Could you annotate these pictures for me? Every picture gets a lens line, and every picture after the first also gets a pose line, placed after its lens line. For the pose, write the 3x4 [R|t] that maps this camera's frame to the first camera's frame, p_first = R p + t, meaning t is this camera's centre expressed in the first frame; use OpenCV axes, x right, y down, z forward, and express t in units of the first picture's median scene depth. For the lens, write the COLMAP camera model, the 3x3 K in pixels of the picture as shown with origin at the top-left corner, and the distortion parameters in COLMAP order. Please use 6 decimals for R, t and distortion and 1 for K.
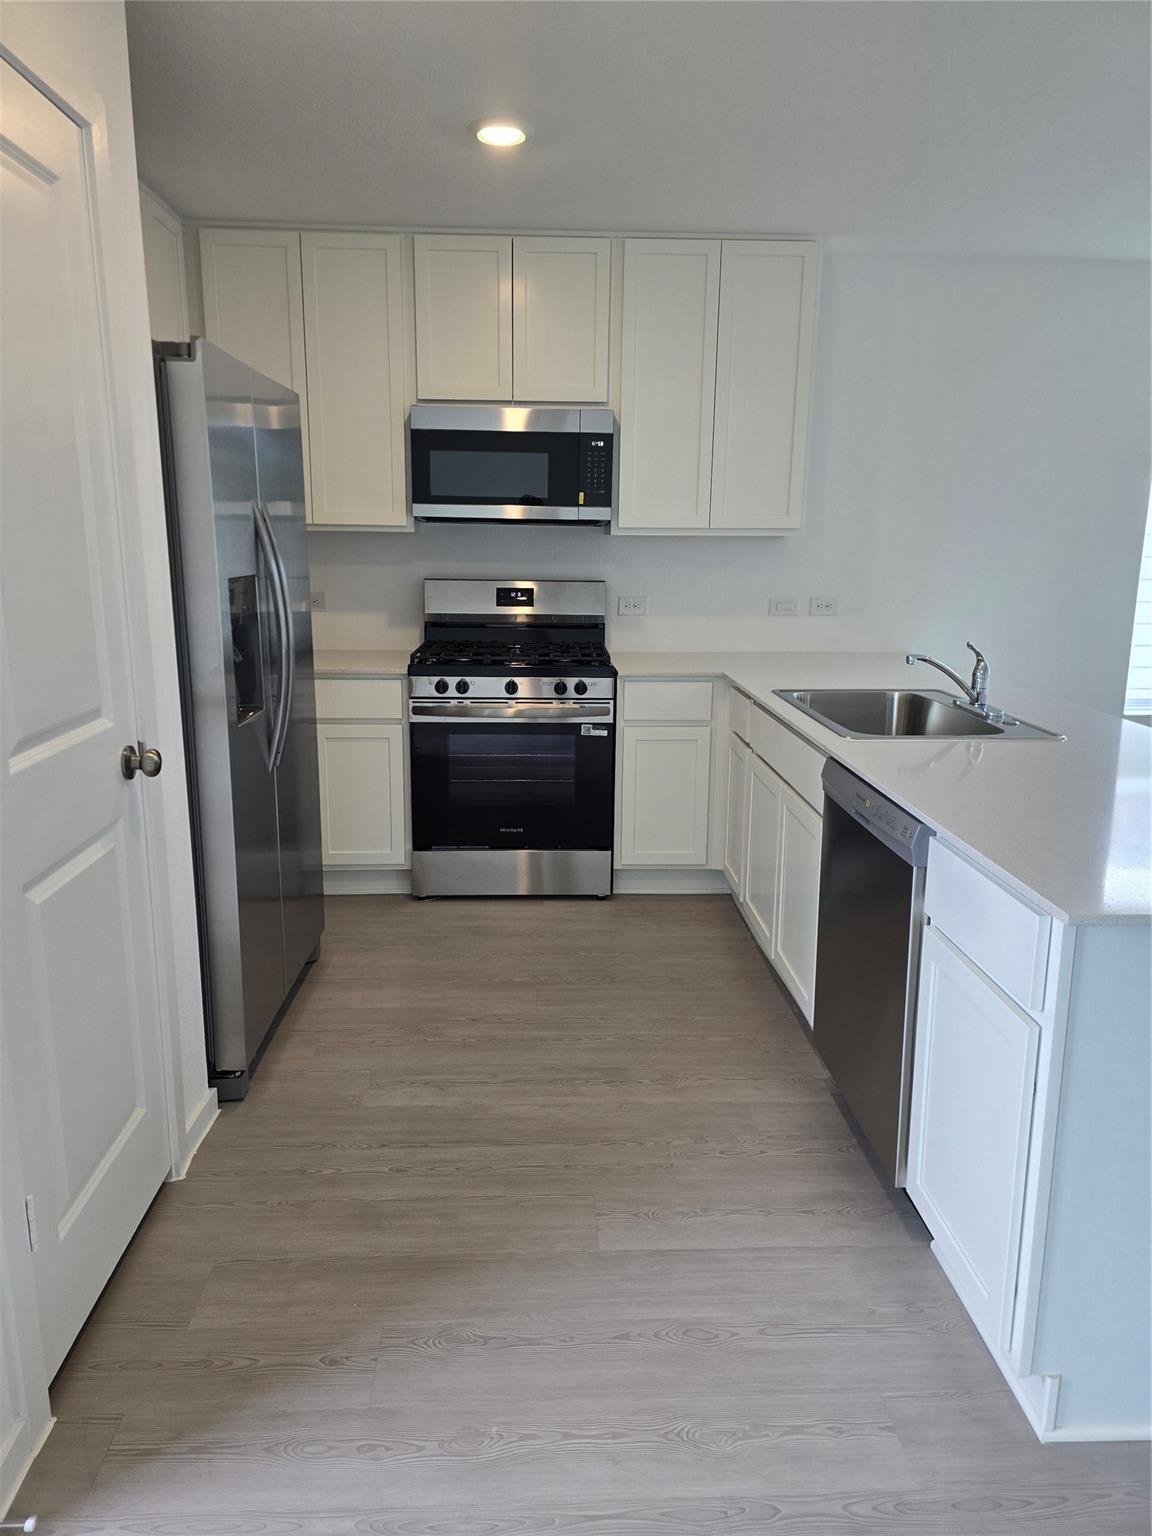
lens RADIAL K [[1030.0, 0, 575.2], [0, 1030.0, 766.7], [0, 0, 1]] dist [0.013028, -0.003579]
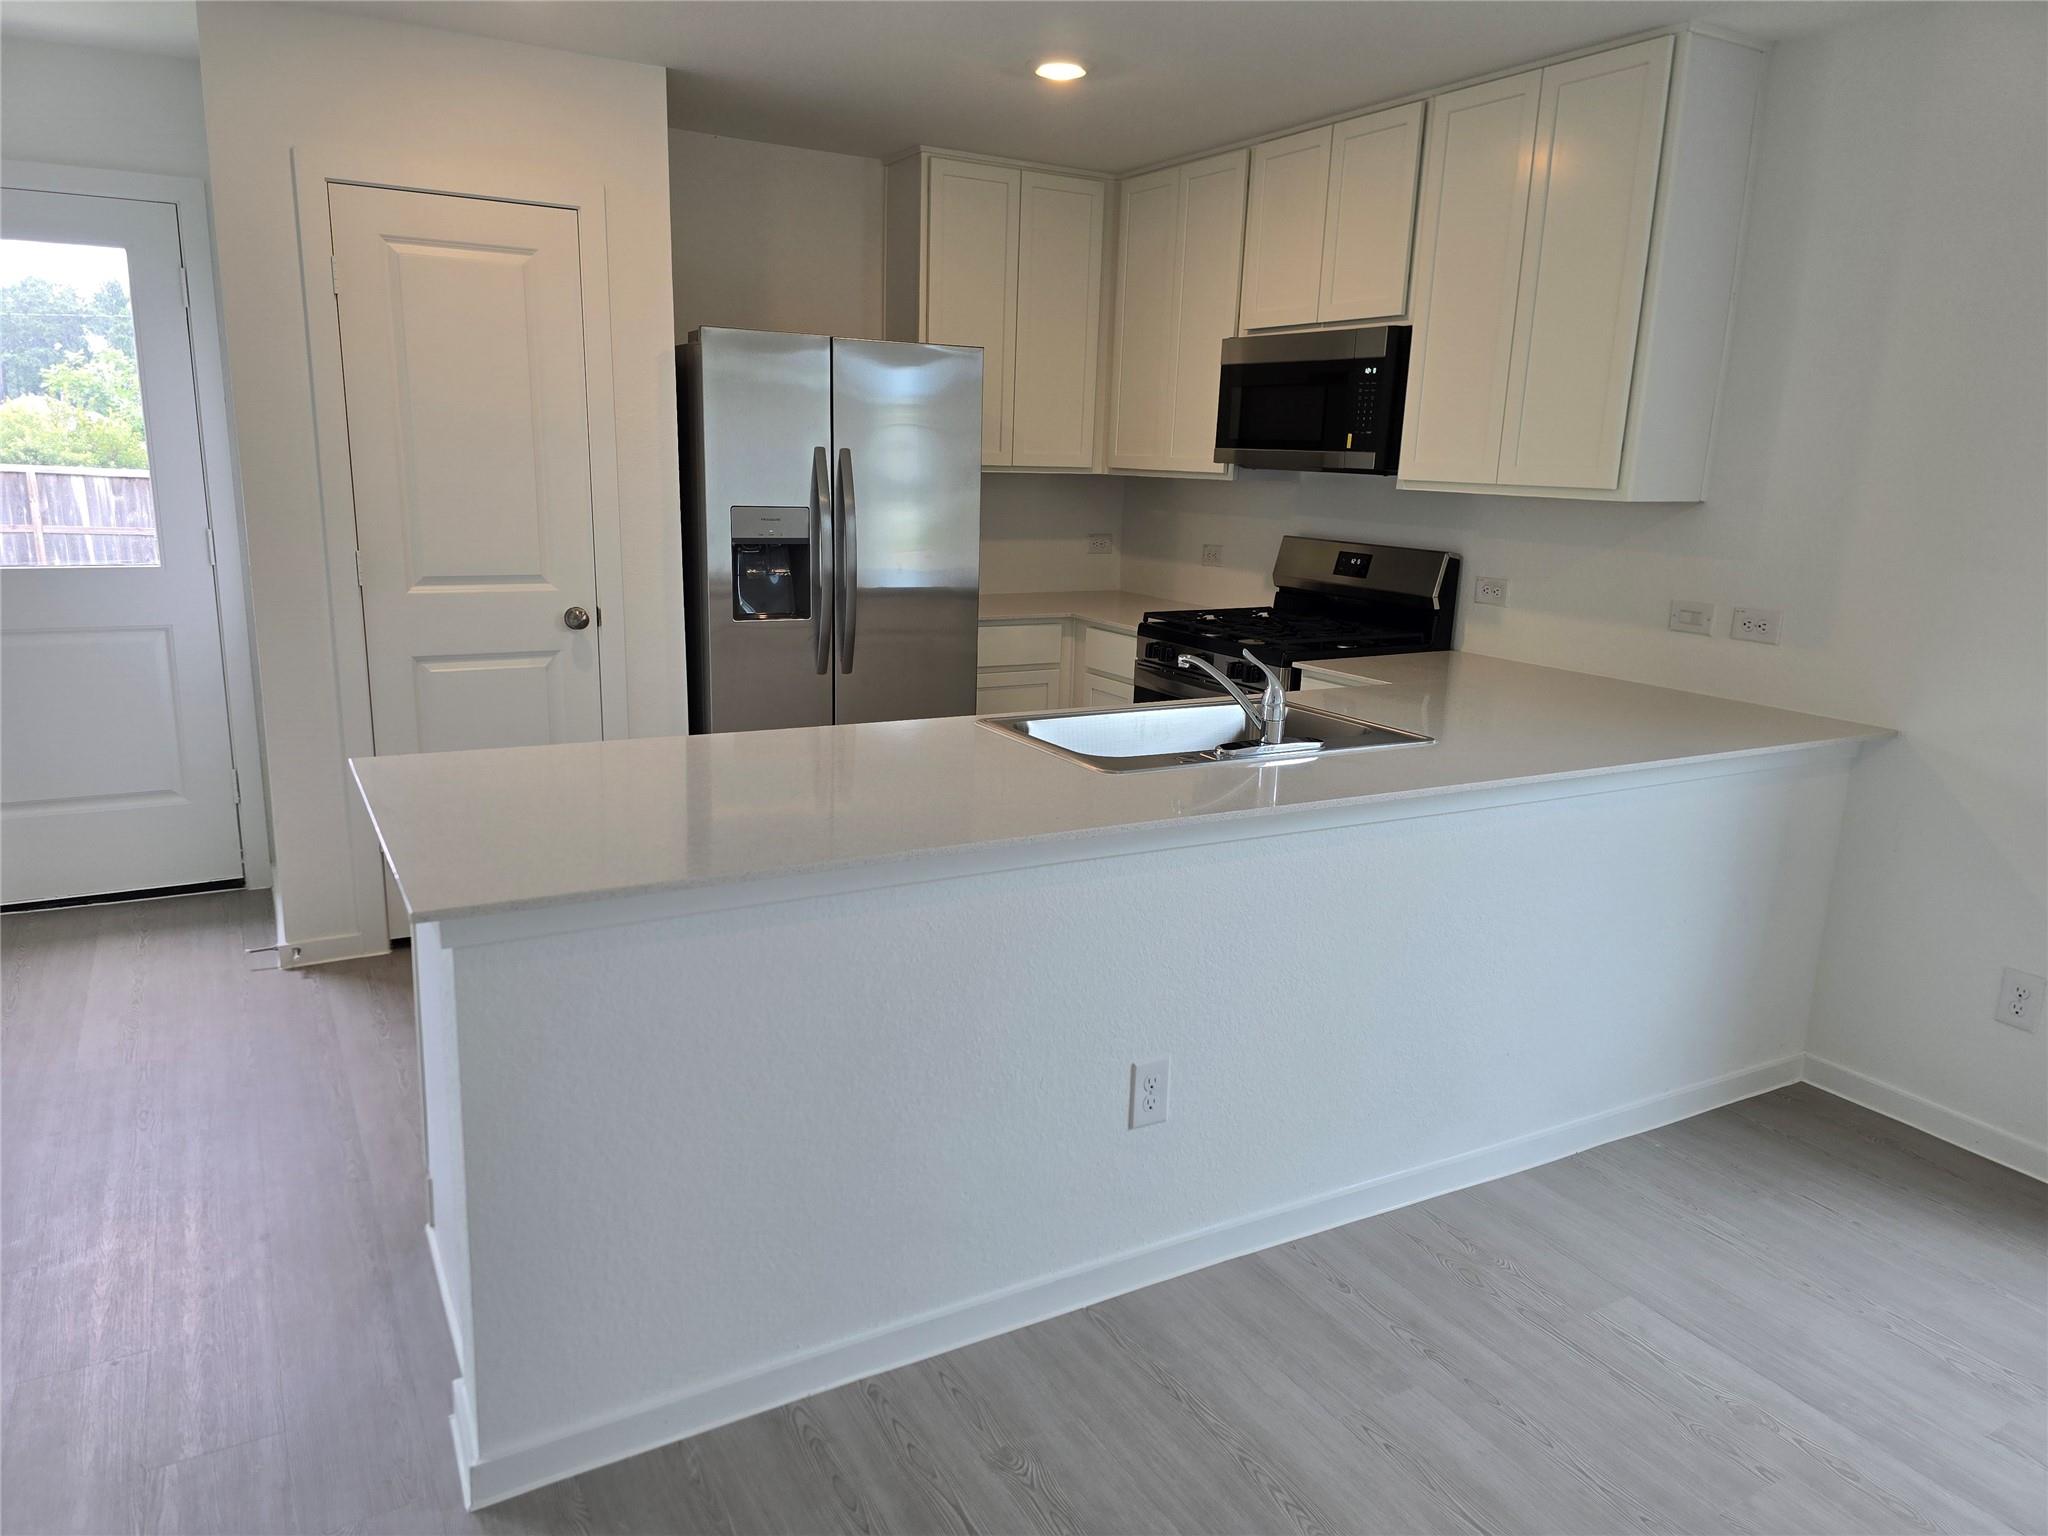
lens RADIAL K [[1373.3, 0, 1017.2], [0, 1373.3, 767.6], [0, 0, 1]] dist [0.013028, -0.003579]
pose [[0.441023, 0.206188, -0.873490, 0.849583], [-0.221662, 0.968126, 0.116611, -0.087215], [0.869693, 0.142191, 0.472669, 0.324979]]
